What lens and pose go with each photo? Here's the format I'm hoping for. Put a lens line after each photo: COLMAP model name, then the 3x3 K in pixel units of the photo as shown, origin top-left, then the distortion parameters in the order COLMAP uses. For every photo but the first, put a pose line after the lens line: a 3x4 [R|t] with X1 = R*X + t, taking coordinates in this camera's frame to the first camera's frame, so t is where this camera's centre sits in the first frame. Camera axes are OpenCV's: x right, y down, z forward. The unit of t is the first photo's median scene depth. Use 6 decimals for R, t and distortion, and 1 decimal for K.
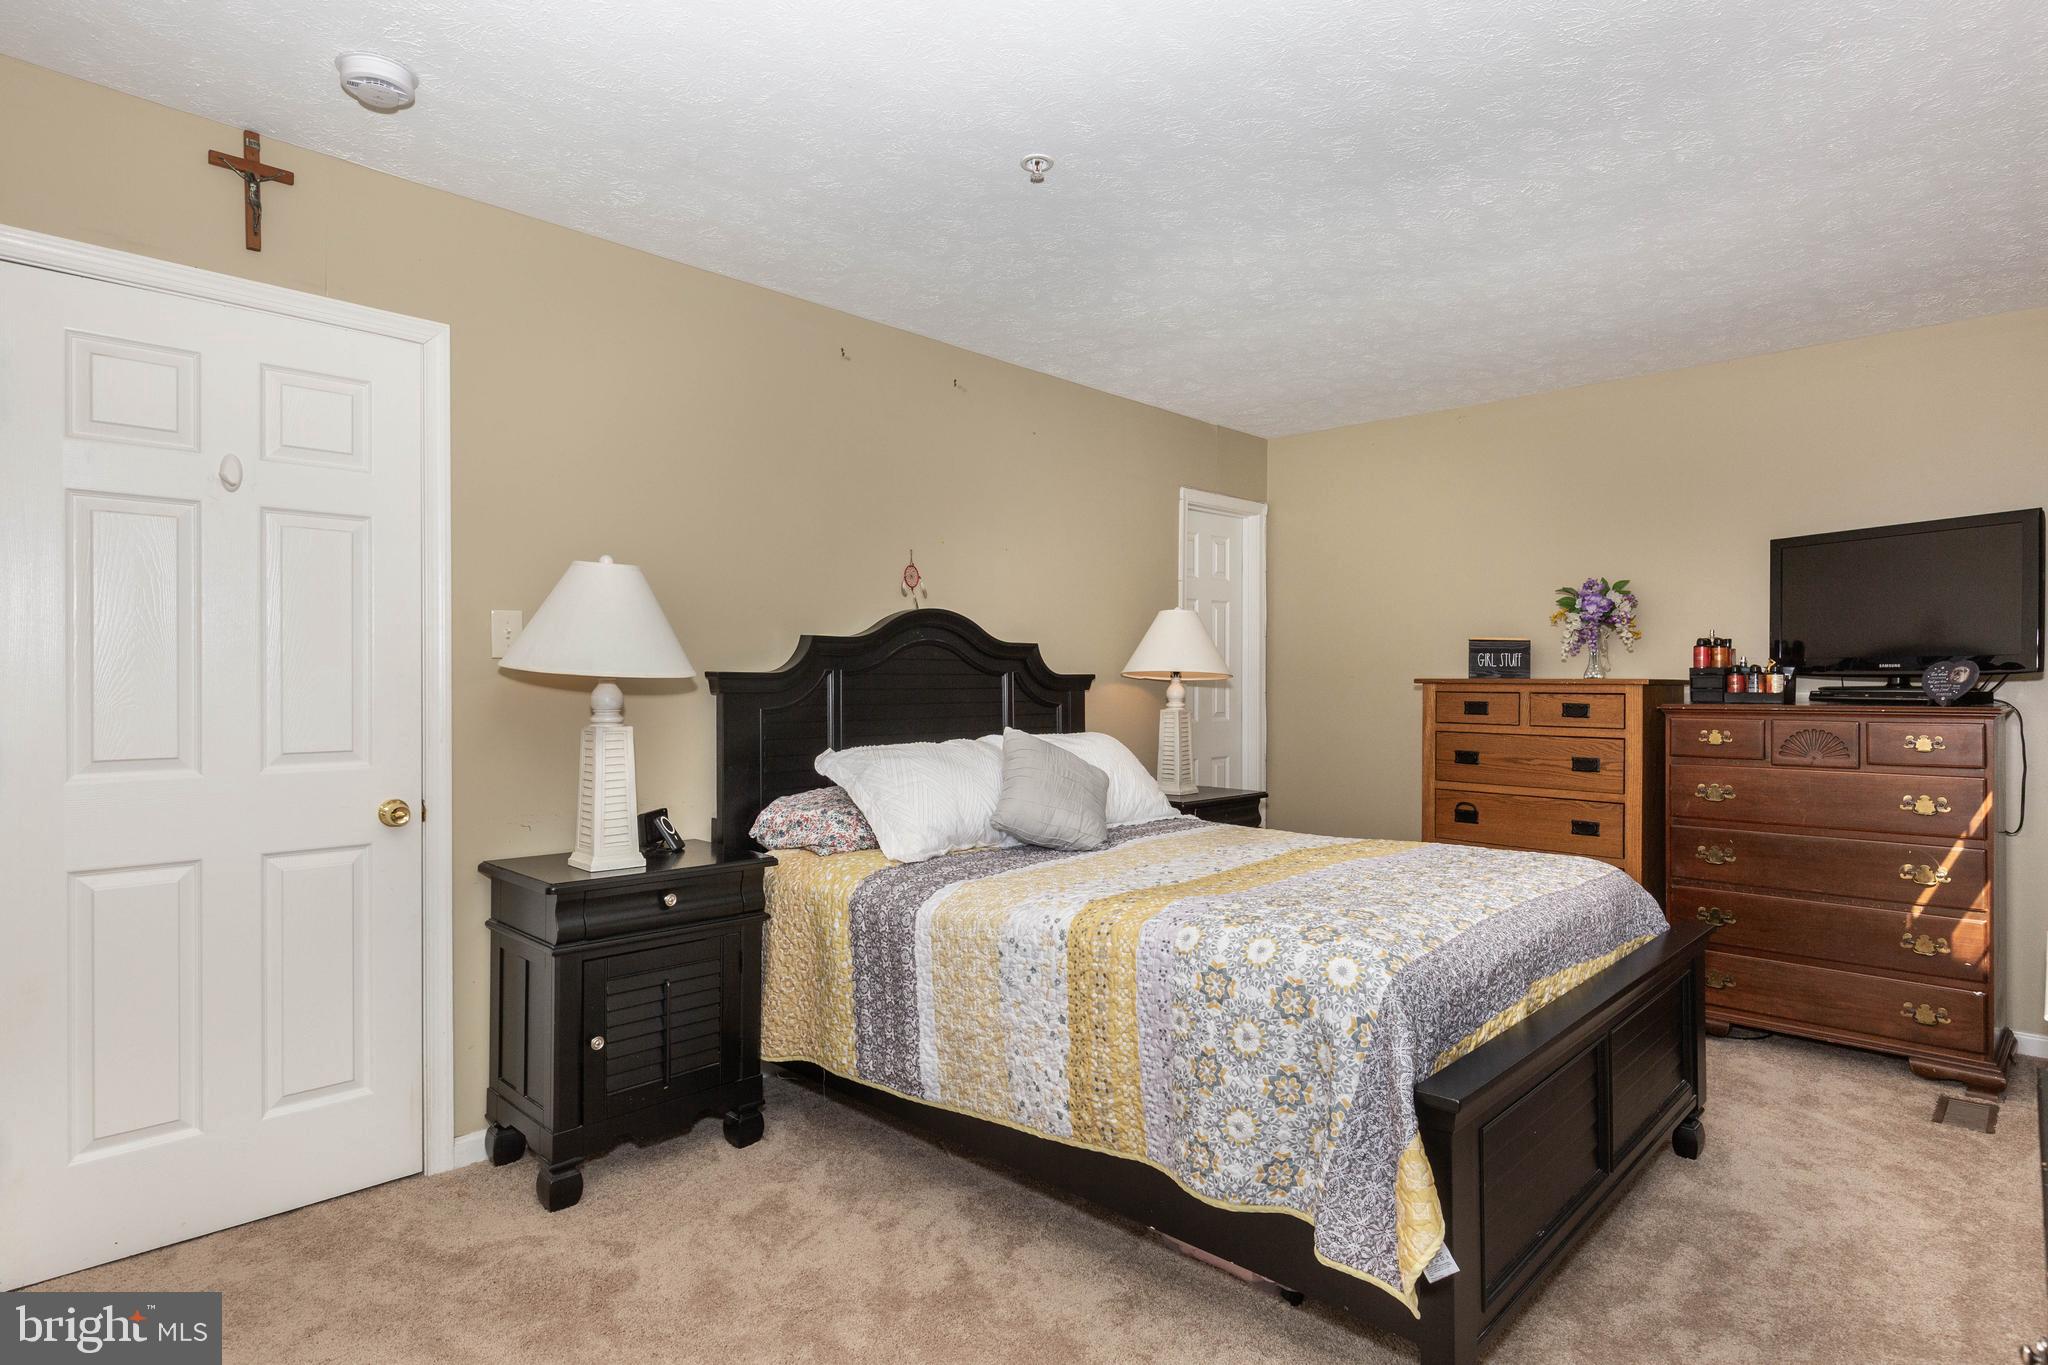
lens RADIAL K [[1059.9, 0, 986.1], [0, 1059.9, 678.5], [0, 0, 1]] dist [0.000132, 0.000042]
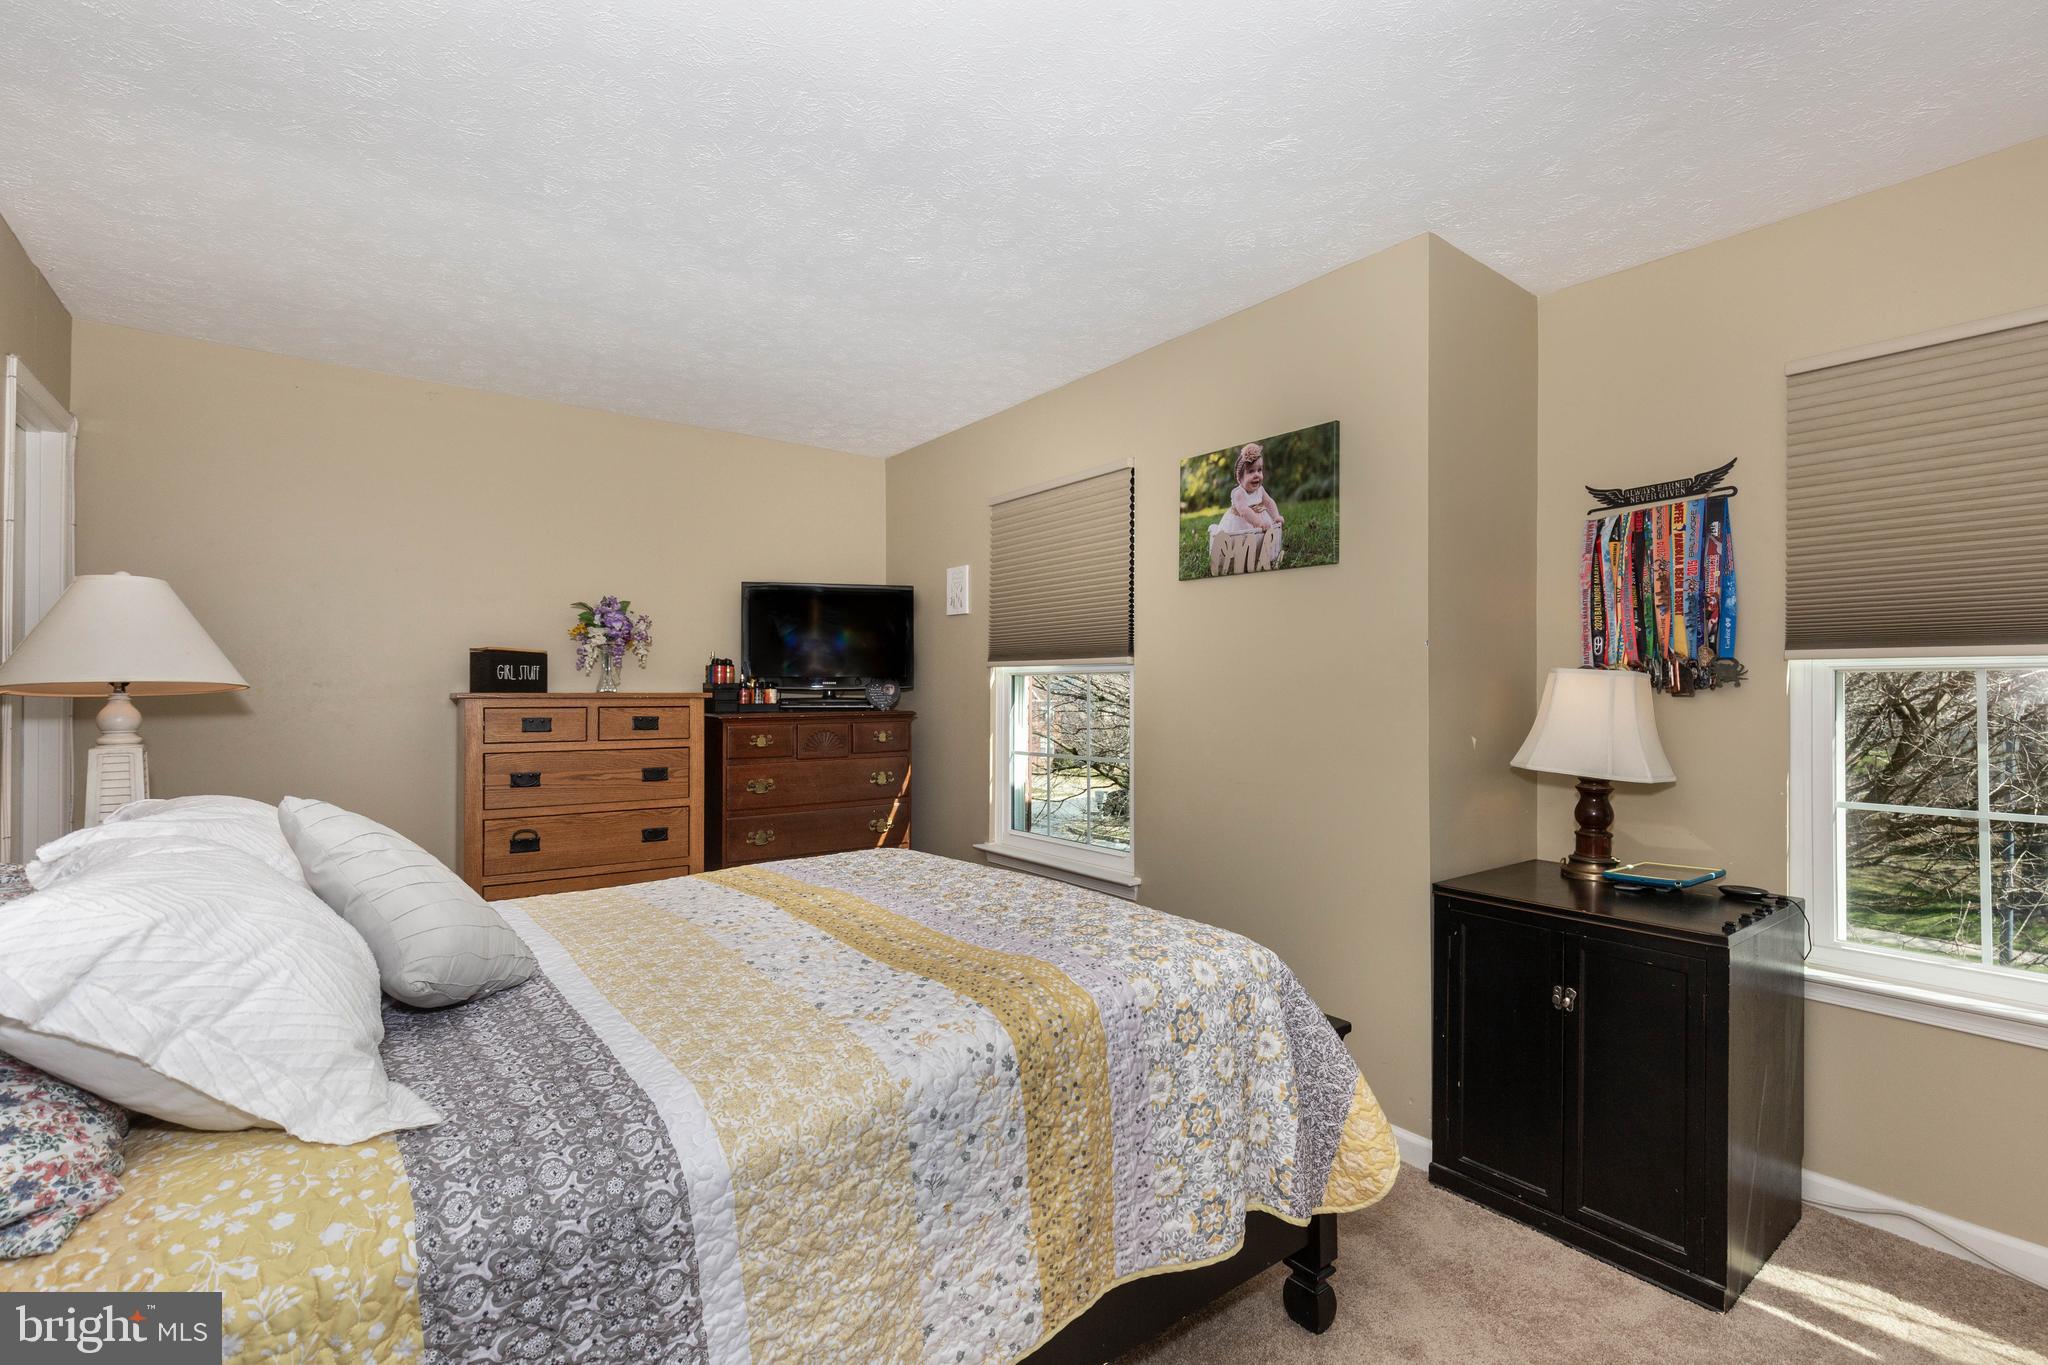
lens RADIAL K [[934.6, 0, 1024.0], [0, 934.6, 682.5], [0, 0, 1]] dist [0.012223, -0.000564]
pose [[0.136076, 0.007753, 0.990668, -0.308994], [-0.001566, 0.999970, -0.007611, -0.003540], [-0.990697, -0.000515, 0.136084, 0.512705]]
